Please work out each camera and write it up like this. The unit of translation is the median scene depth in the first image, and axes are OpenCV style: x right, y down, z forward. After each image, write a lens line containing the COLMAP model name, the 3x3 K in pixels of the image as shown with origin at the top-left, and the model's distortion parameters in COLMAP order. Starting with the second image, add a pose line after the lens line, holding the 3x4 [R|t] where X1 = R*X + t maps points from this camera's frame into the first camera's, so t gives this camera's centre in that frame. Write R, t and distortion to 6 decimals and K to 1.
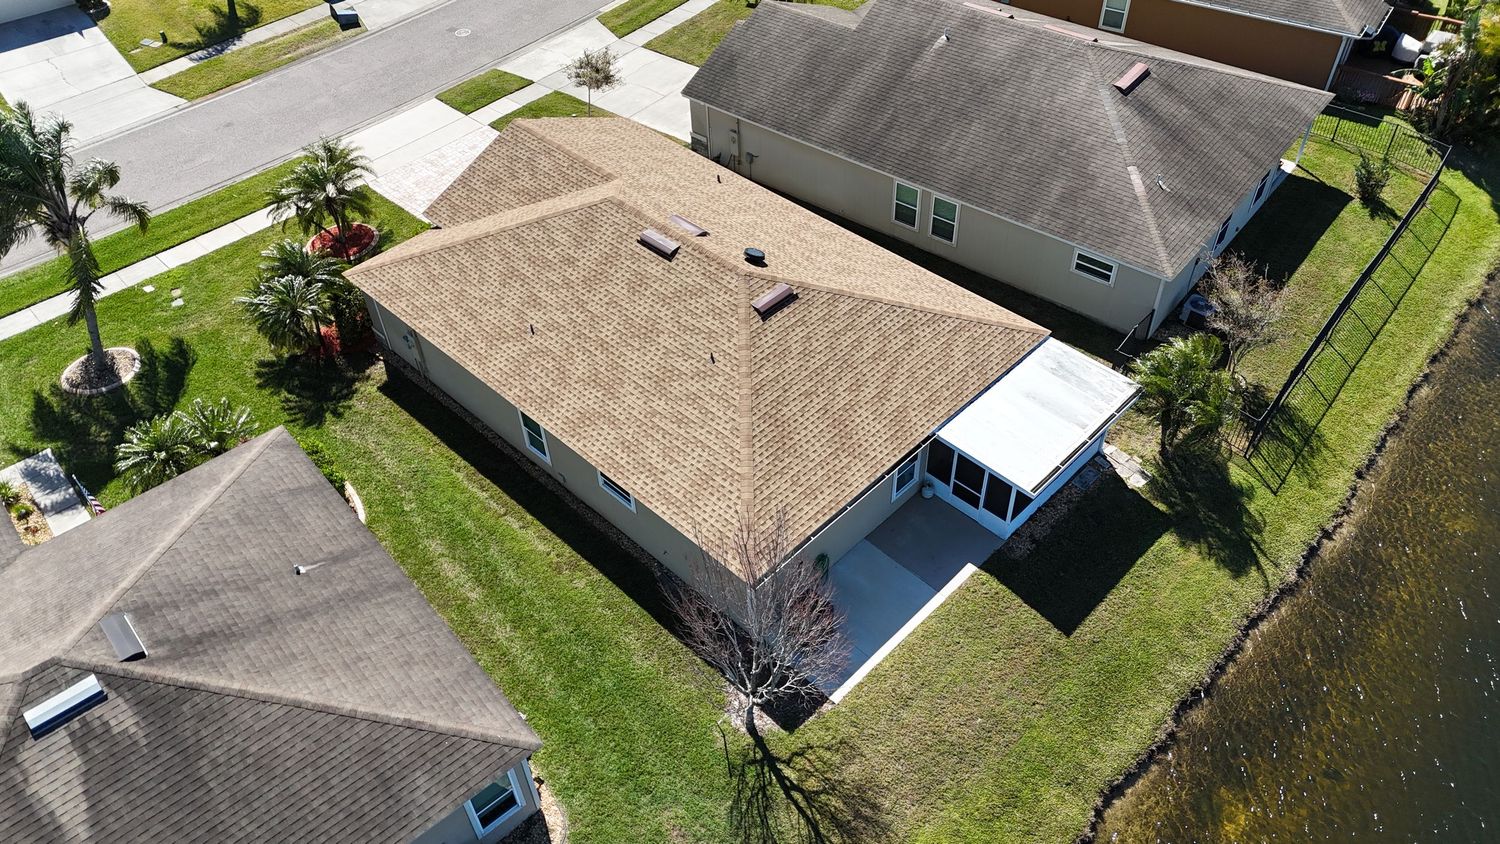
lens RADIAL K [[1100.2, 0, 755.1], [0, 1100.2, 420.7], [0, 0, 1]] dist [0.089837, -0.097598]
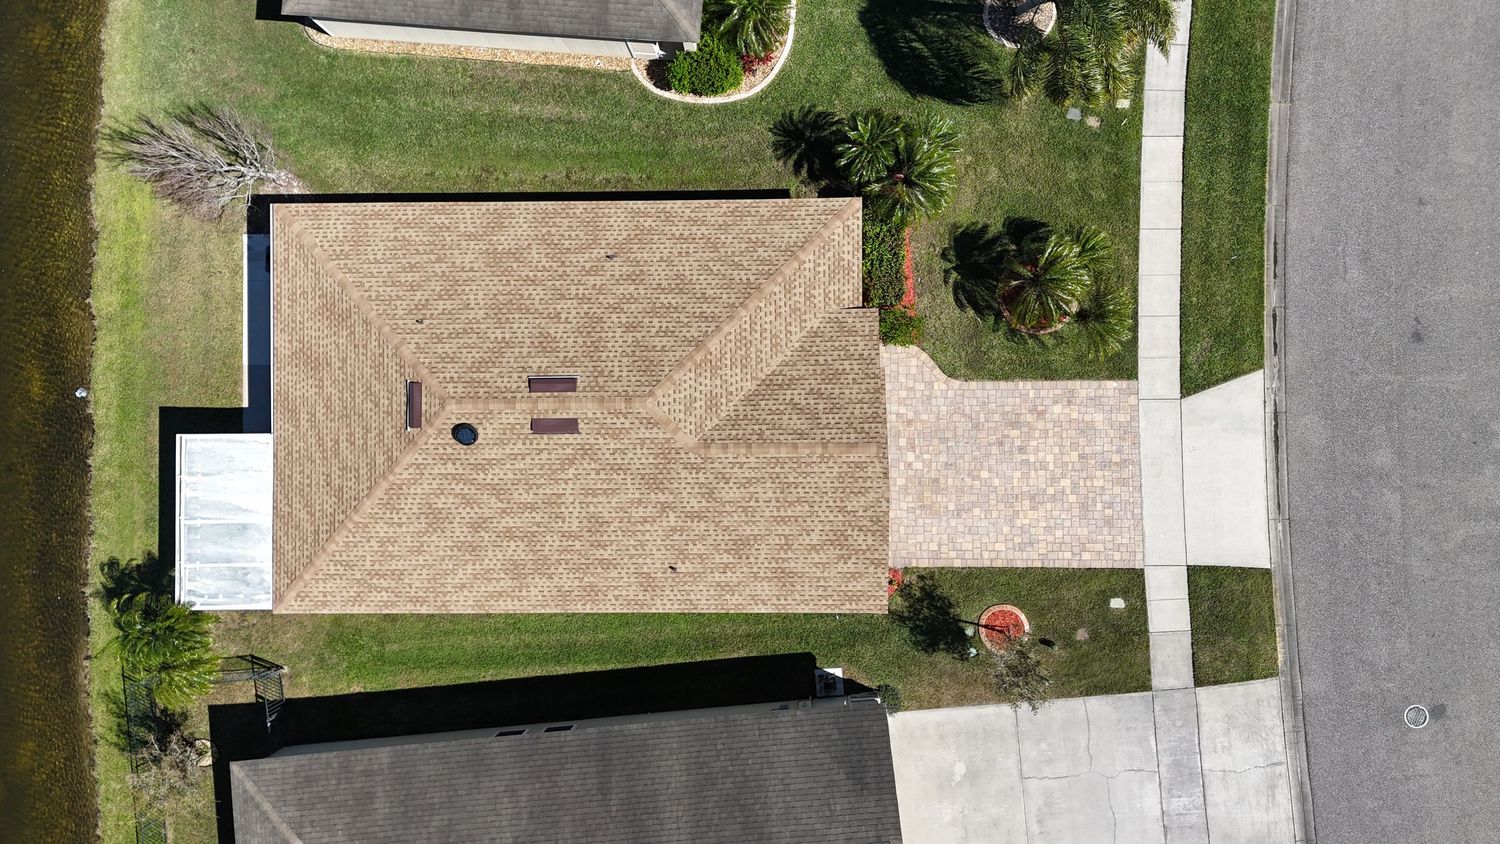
lens RADIAL K [[1100.2, 0, 755.1], [0, 1100.2, 420.7], [0, 0, 1]] dist [0.089837, -0.097598]
pose [[-0.712305, 0.699950, 0.051882, -0.259629], [-0.440665, -0.503528, 0.743151, -1.051566], [0.546292, 0.506488, 0.667109, 0.485064]]
